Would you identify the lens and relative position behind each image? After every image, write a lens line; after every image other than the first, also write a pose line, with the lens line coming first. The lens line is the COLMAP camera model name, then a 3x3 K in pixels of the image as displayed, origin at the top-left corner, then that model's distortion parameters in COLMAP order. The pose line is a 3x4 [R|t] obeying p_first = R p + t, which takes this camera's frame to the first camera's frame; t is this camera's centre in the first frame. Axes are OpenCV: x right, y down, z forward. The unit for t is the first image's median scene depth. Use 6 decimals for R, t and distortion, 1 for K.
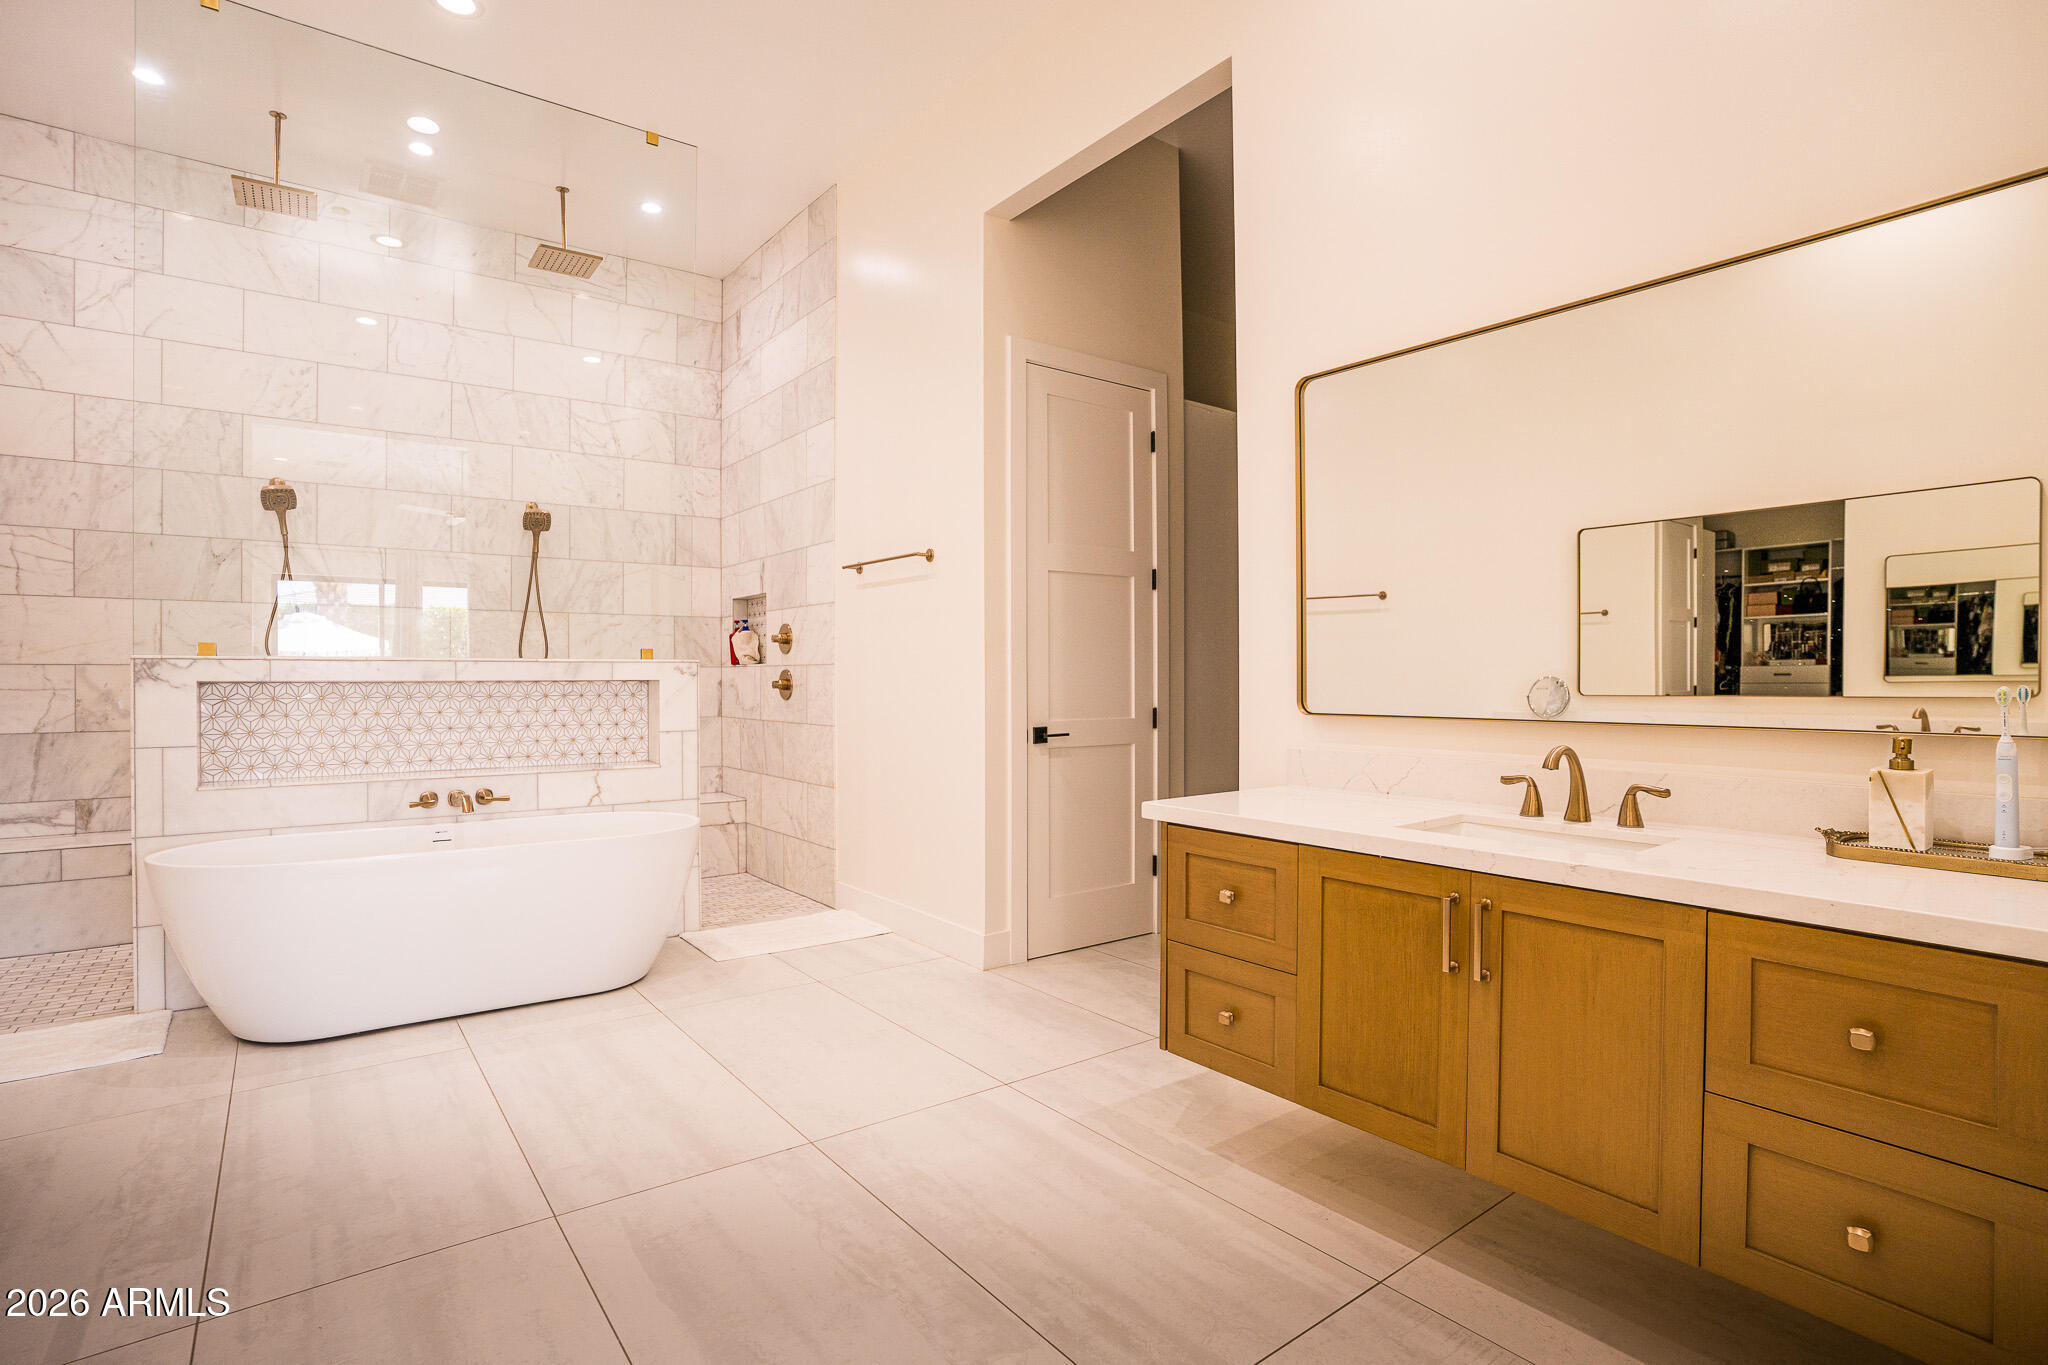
lens RADIAL K [[1005.7, 0, 1018.3], [0, 1005.7, 682.7], [0, 0, 1]] dist [-0.082068, 0.038214]
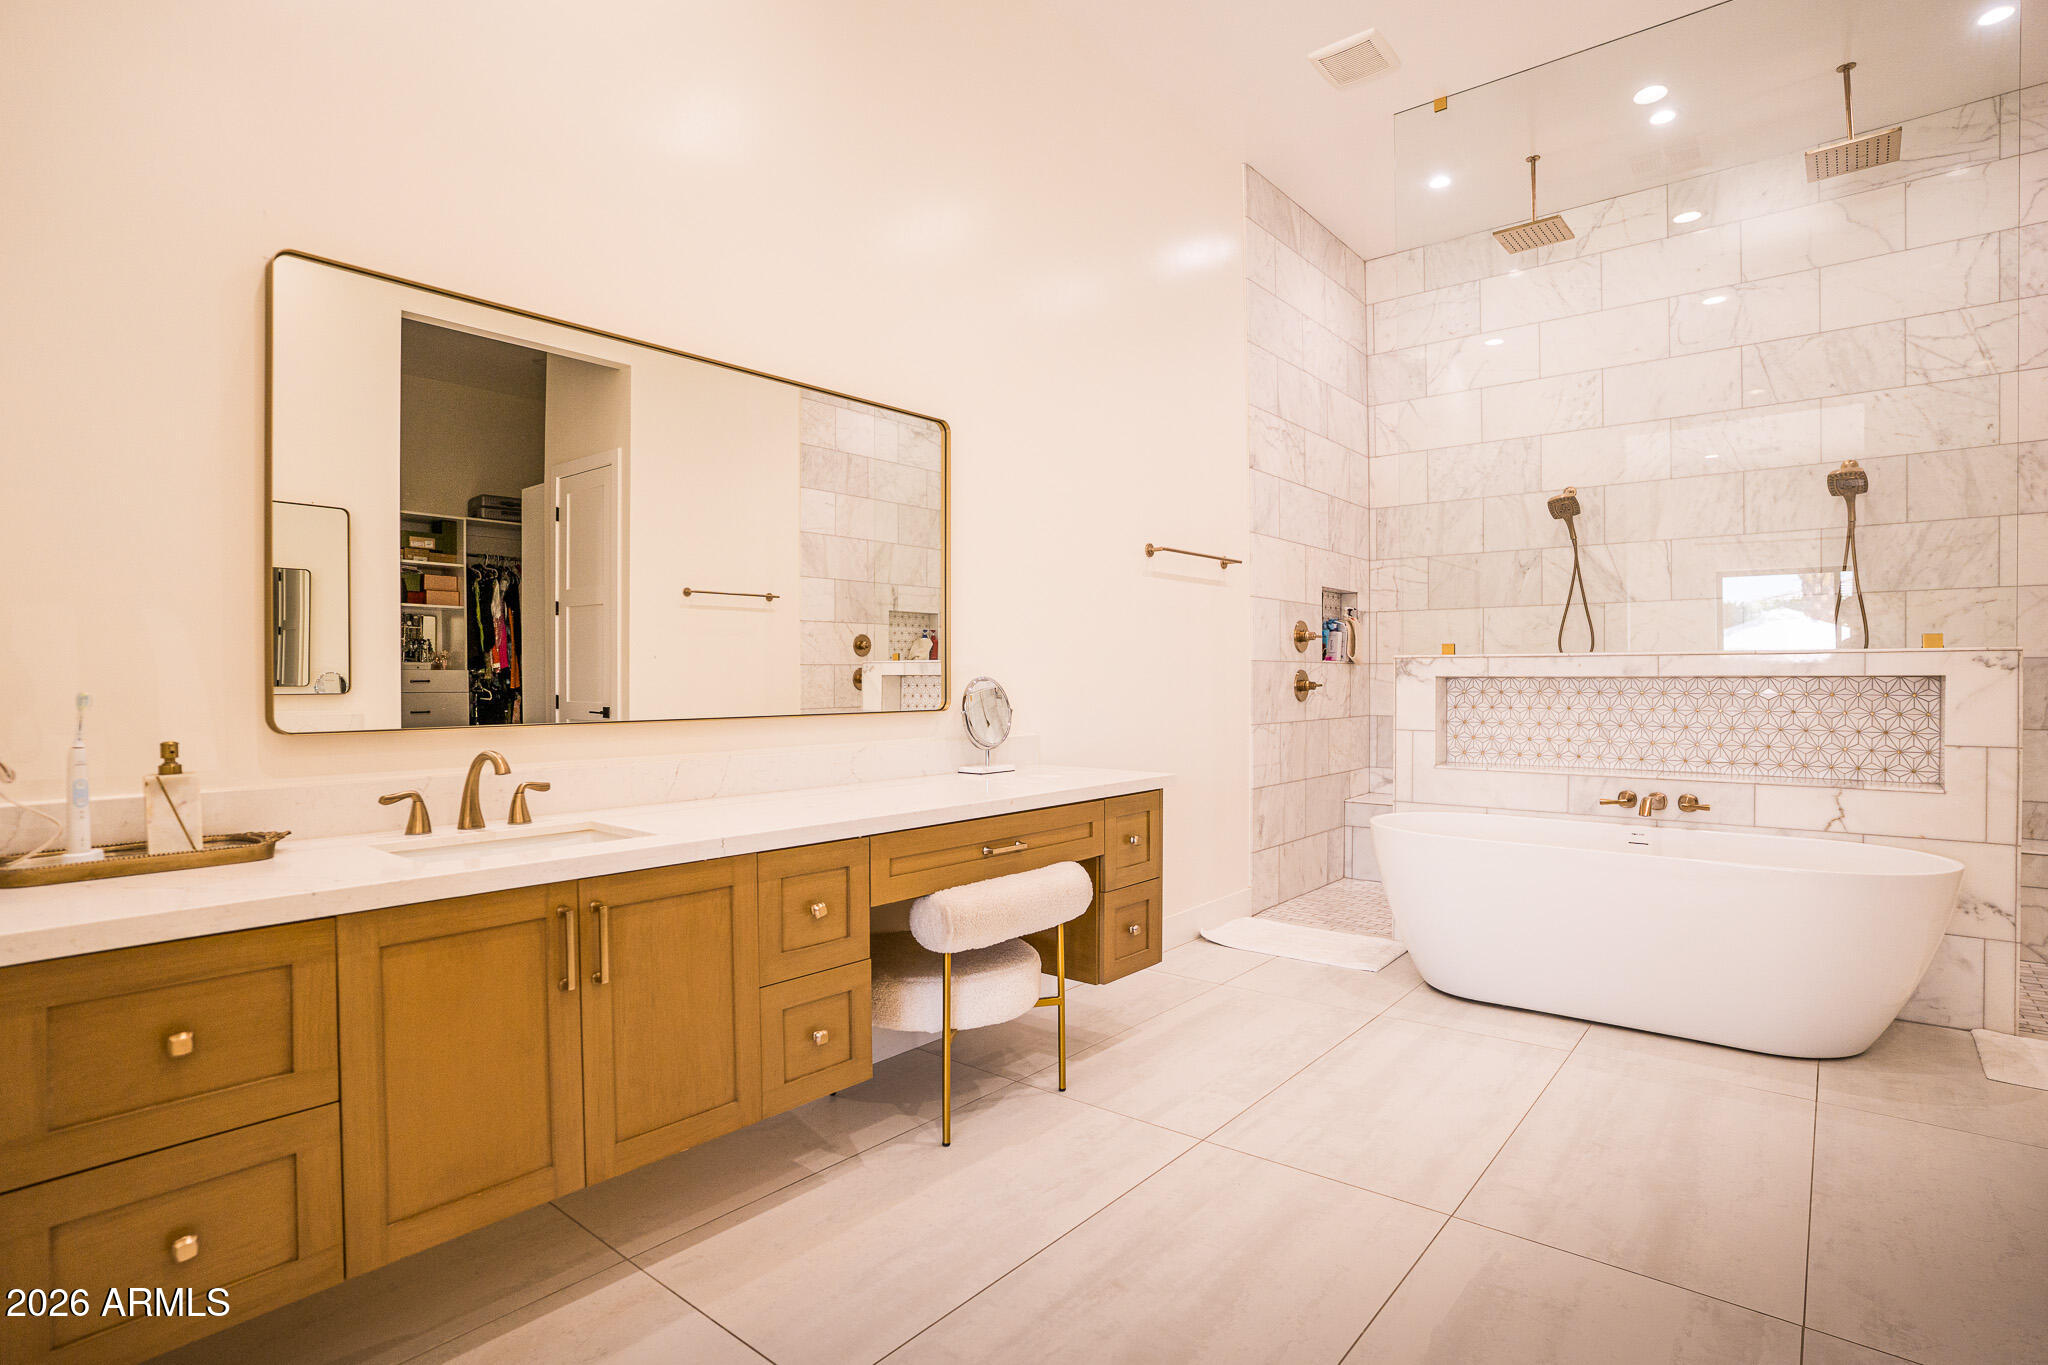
lens RADIAL K [[1030.8, 0, 1013.5], [0, 1030.8, 688.4], [0, 0, 1]] dist [-0.079358, 0.037290]
pose [[0.224141, 0.010860, -0.974496, 0.187909], [-0.003688, 0.999940, 0.010295, 0.001835], [0.974550, 0.001287, 0.224168, 0.155708]]
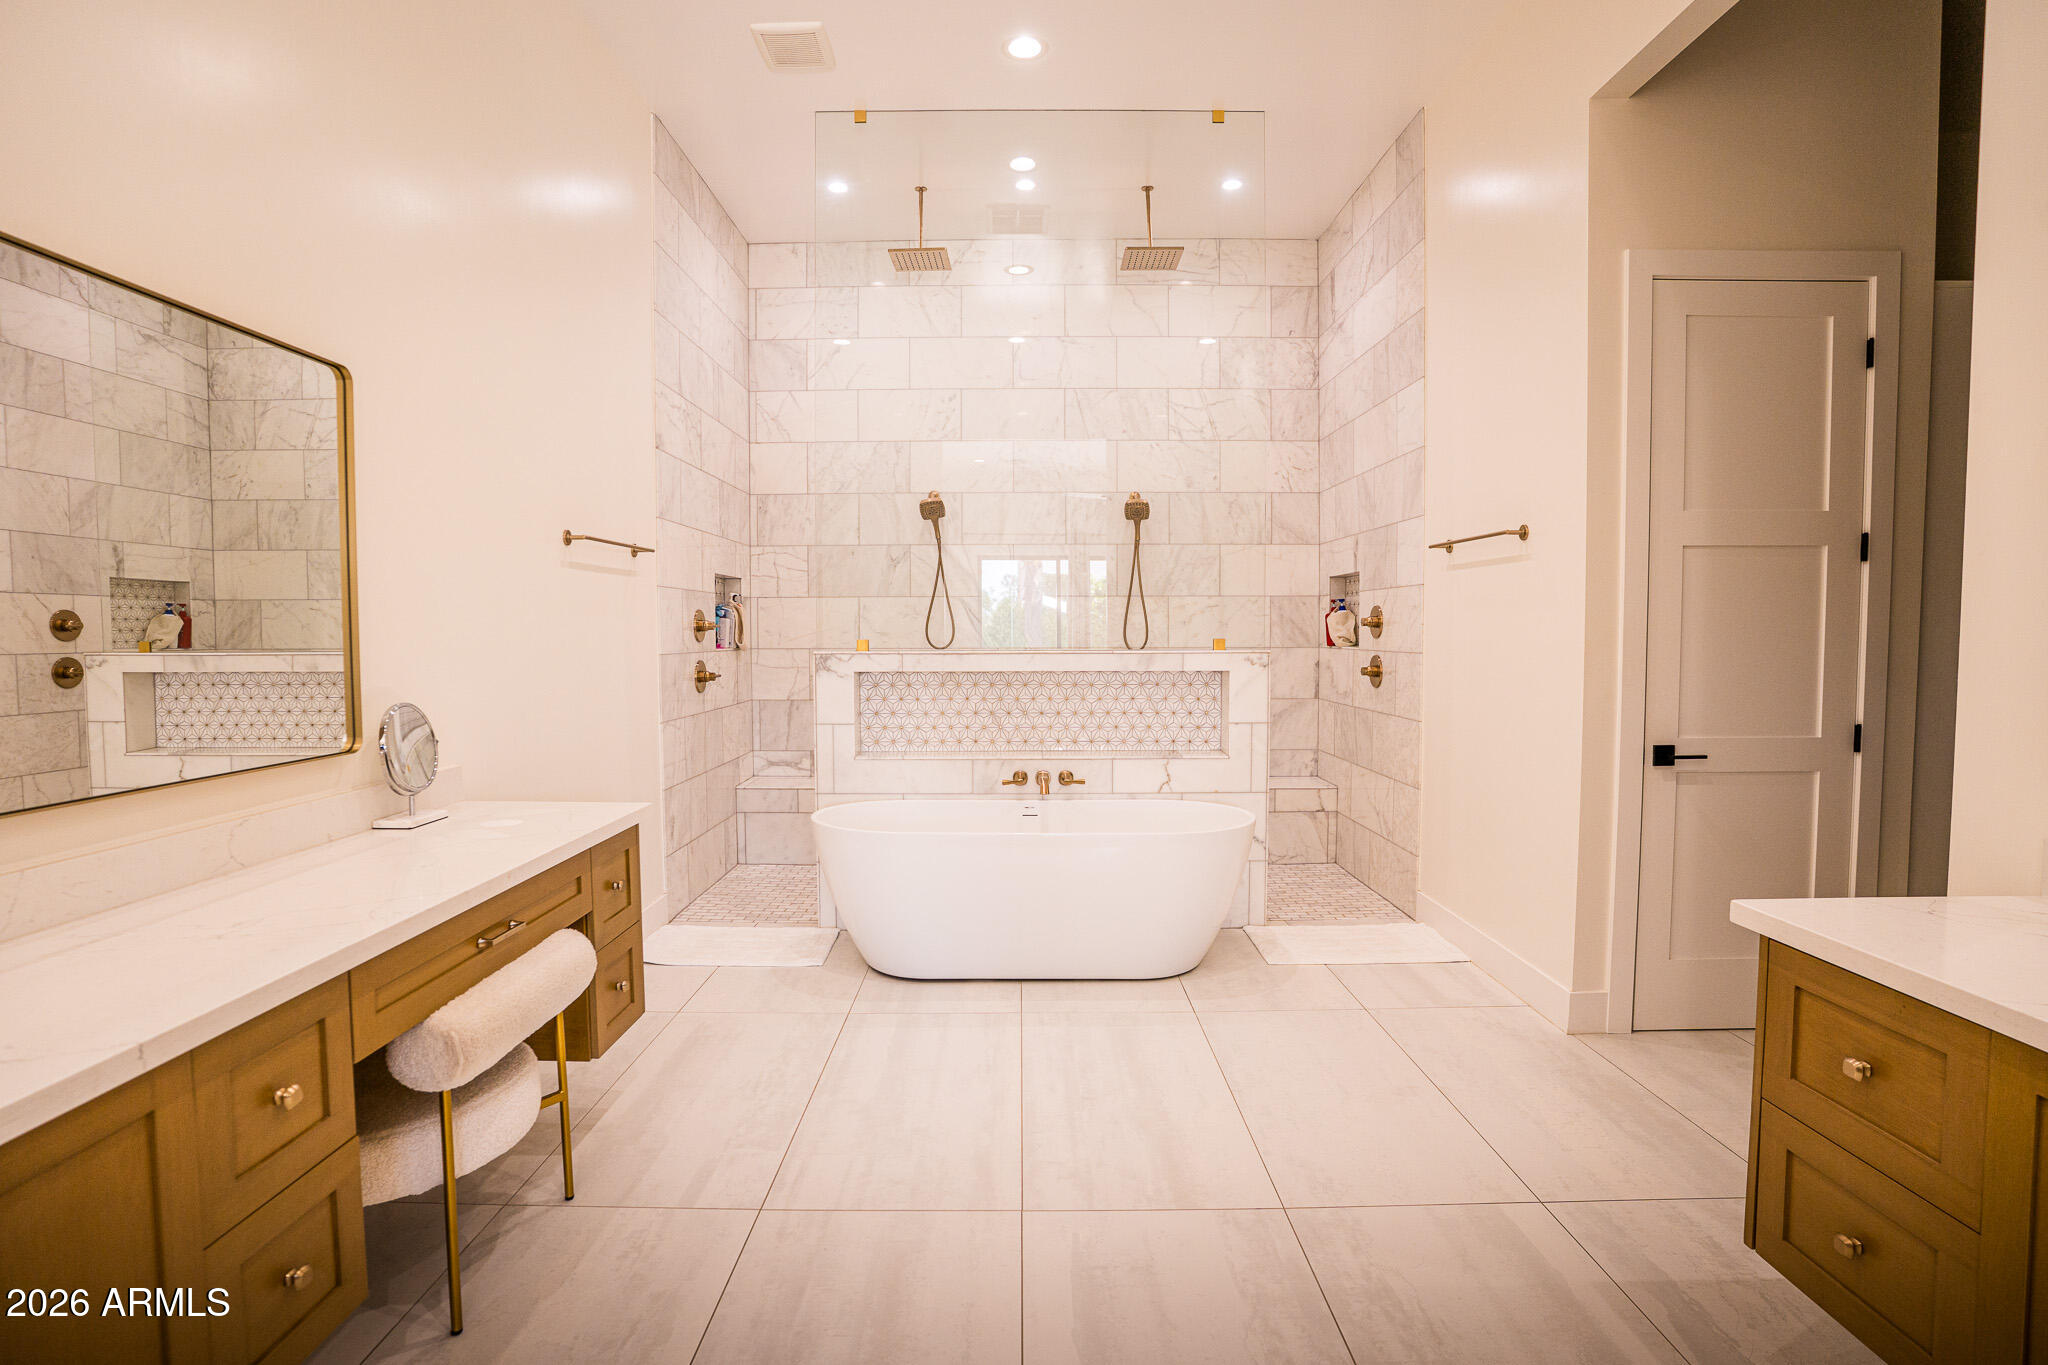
lens RADIAL K [[1005.7, 0, 1018.3], [0, 1005.7, 682.7], [0, 0, 1]] dist [-0.082068, 0.038214]
pose [[0.797344, 0.031293, -0.602713, 0.070402], [-0.001839, 0.998776, 0.049424, -0.037963], [0.603522, -0.038299, 0.796426, 0.073444]]
